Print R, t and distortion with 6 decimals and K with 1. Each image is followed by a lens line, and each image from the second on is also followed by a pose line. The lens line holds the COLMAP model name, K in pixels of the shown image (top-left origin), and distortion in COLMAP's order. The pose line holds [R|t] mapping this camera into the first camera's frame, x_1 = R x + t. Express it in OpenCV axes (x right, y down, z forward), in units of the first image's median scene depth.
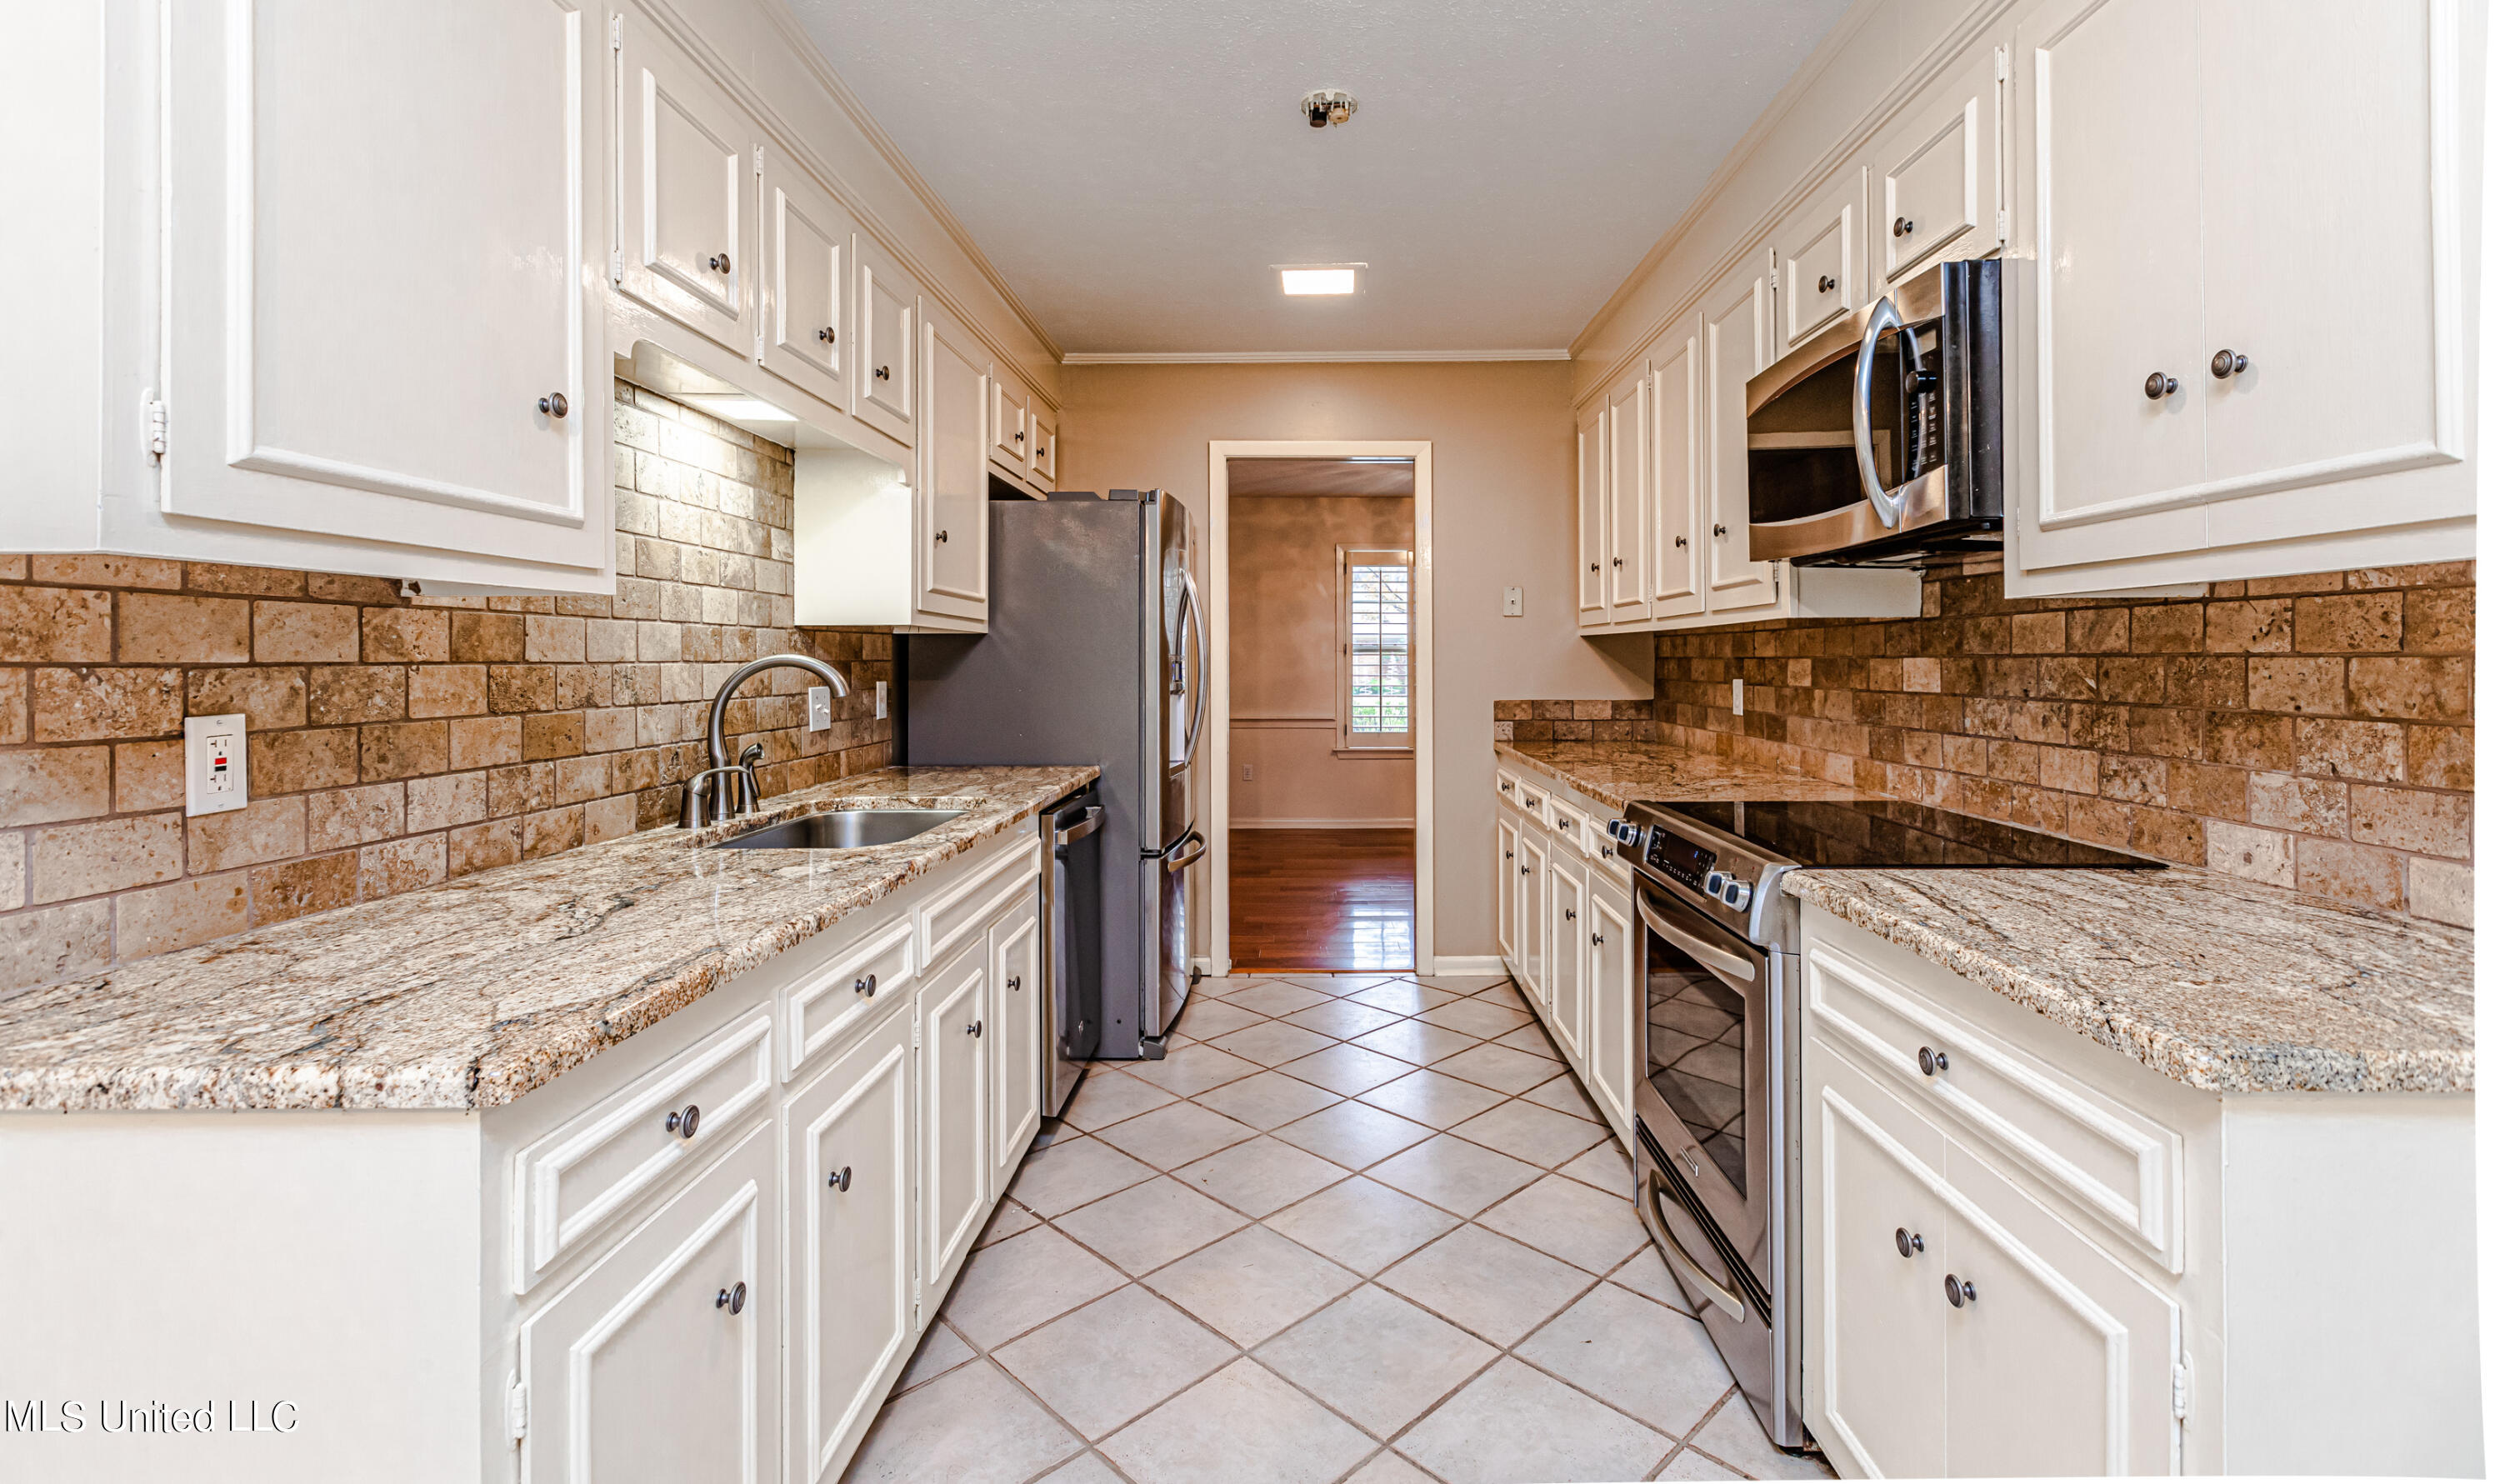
lens RADIAL K [[1132.4, 0, 1253.1], [0, 1132.4, 653.5], [0, 0, 1]] dist [0.002894, 0.000394]
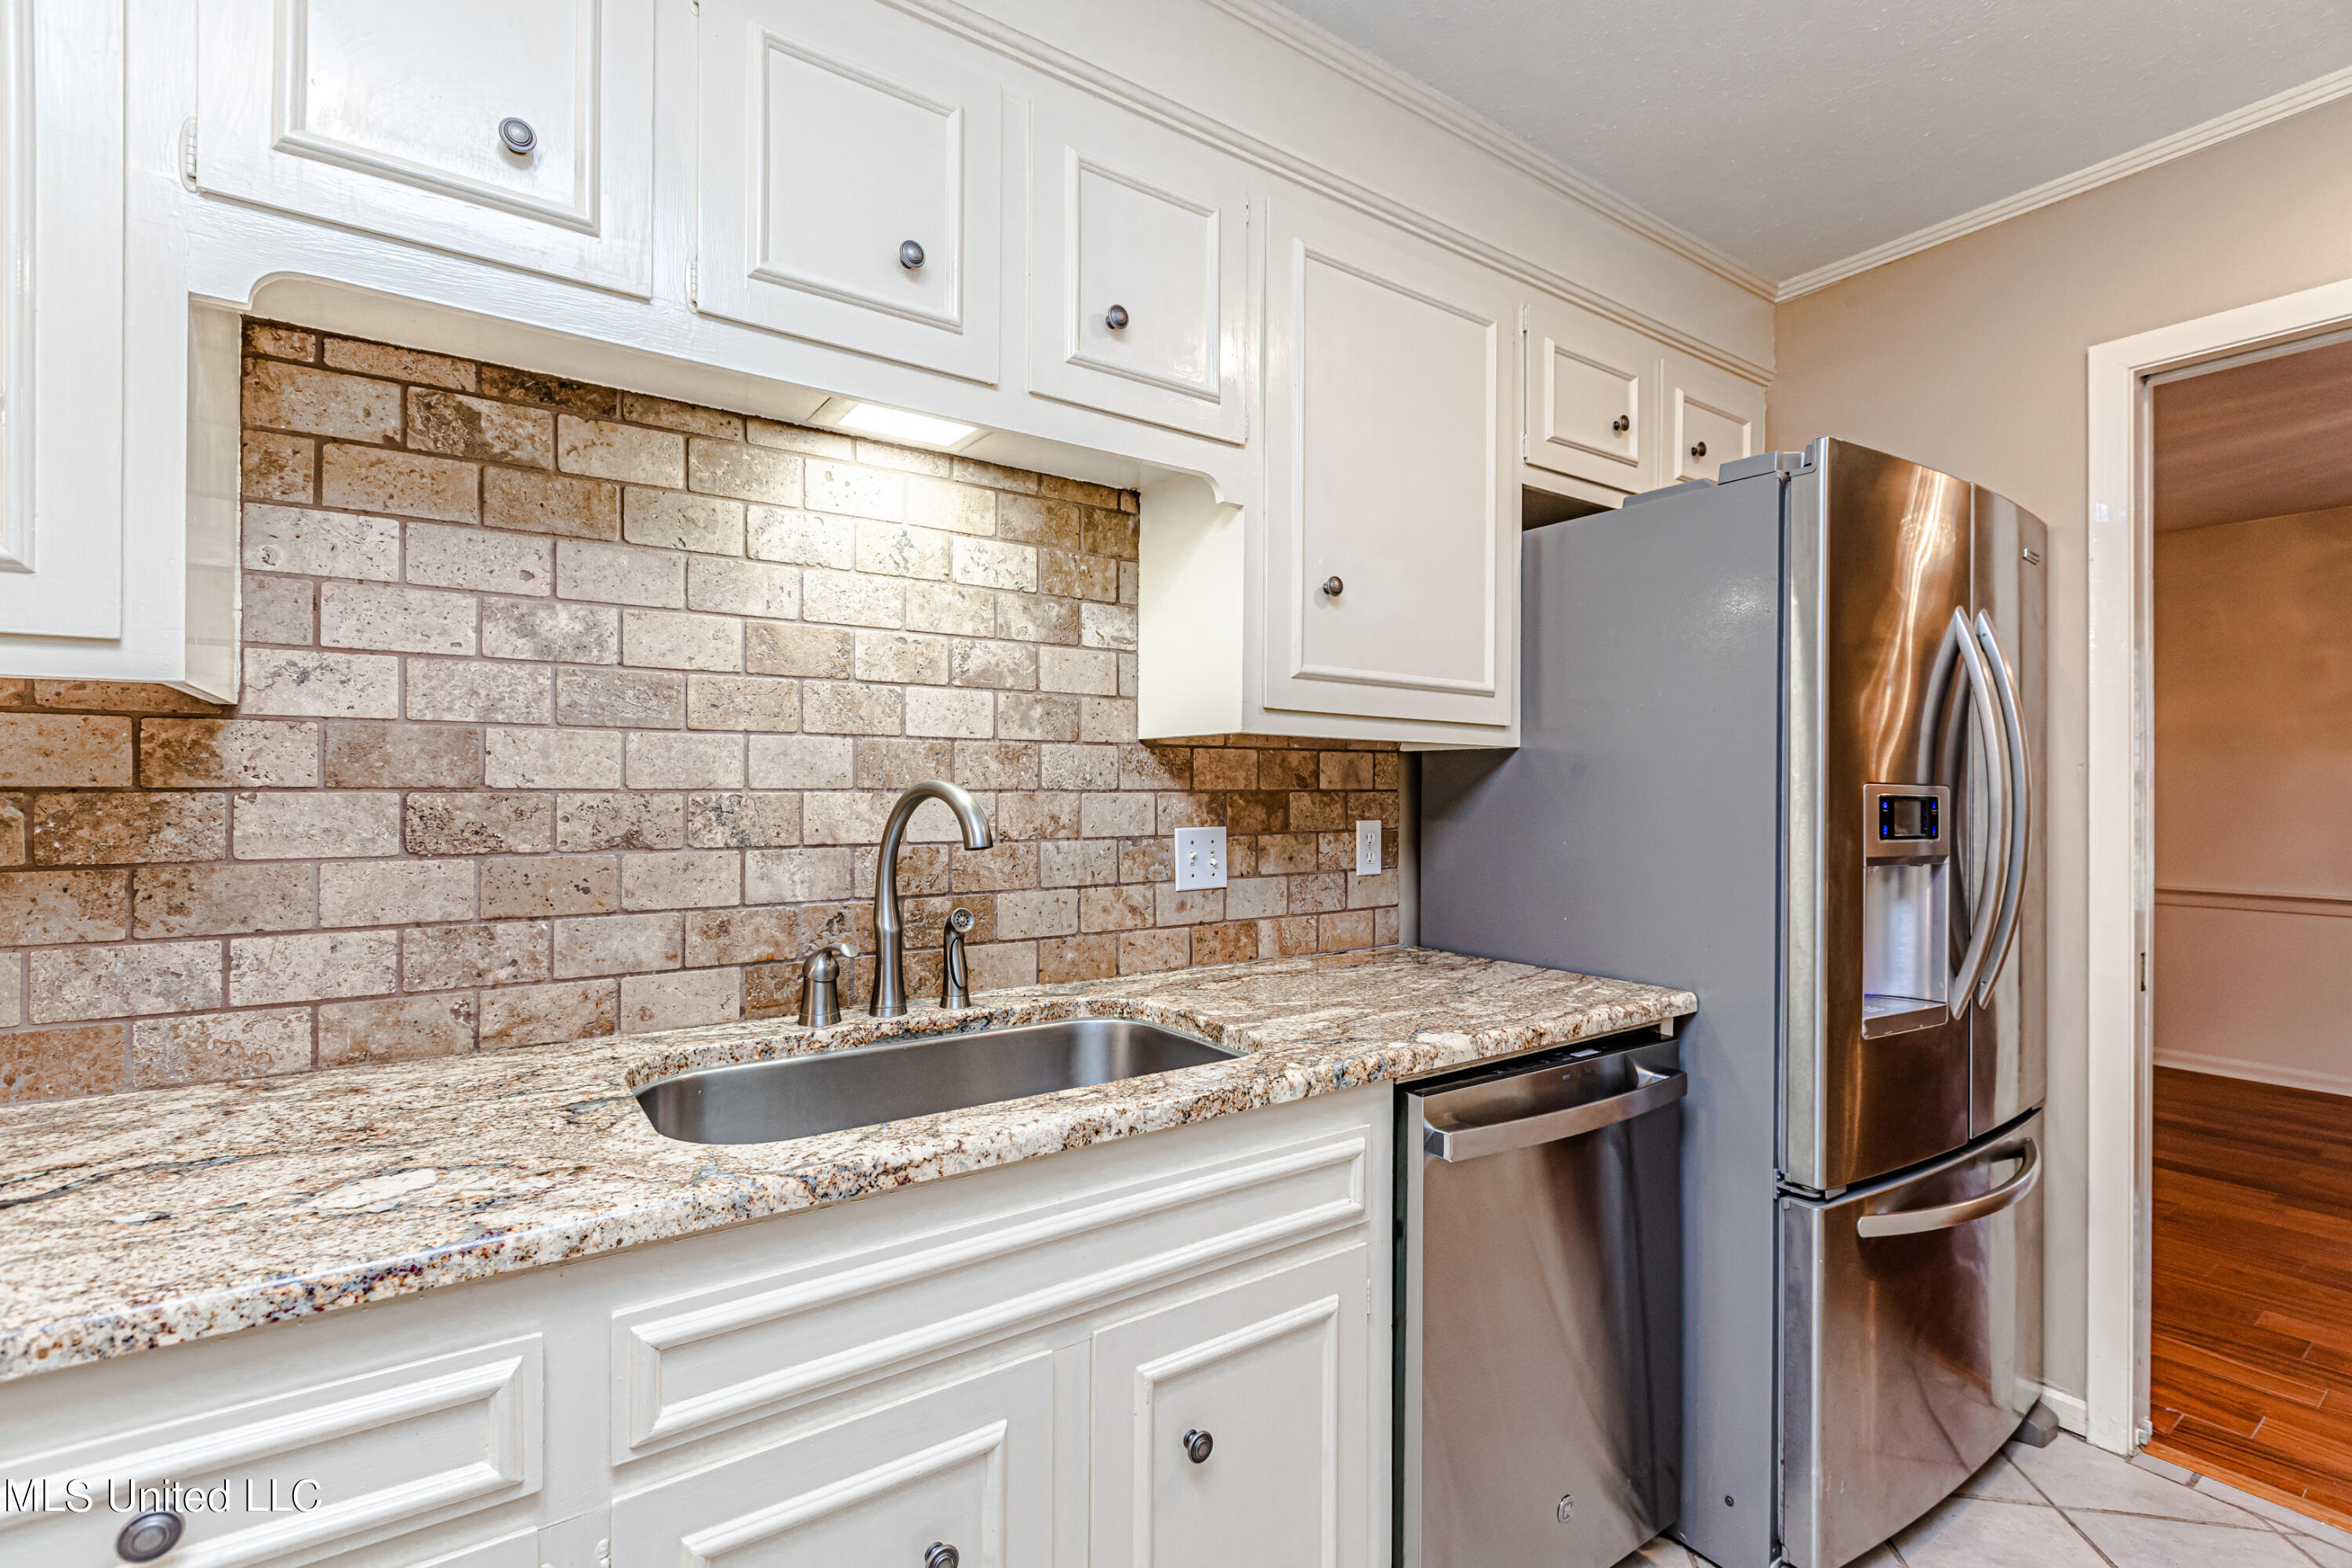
lens RADIAL K [[1042.5, 0, 1175.2], [0, 1042.5, 778.8], [0, 0, 1]] dist [-0.001830, -0.000039]
pose [[0.602302, -0.002238, -0.798266, 0.190387], [-0.000861, 0.999994, -0.003453, 0.002922], [0.798268, 0.002767, 0.602296, 0.930851]]
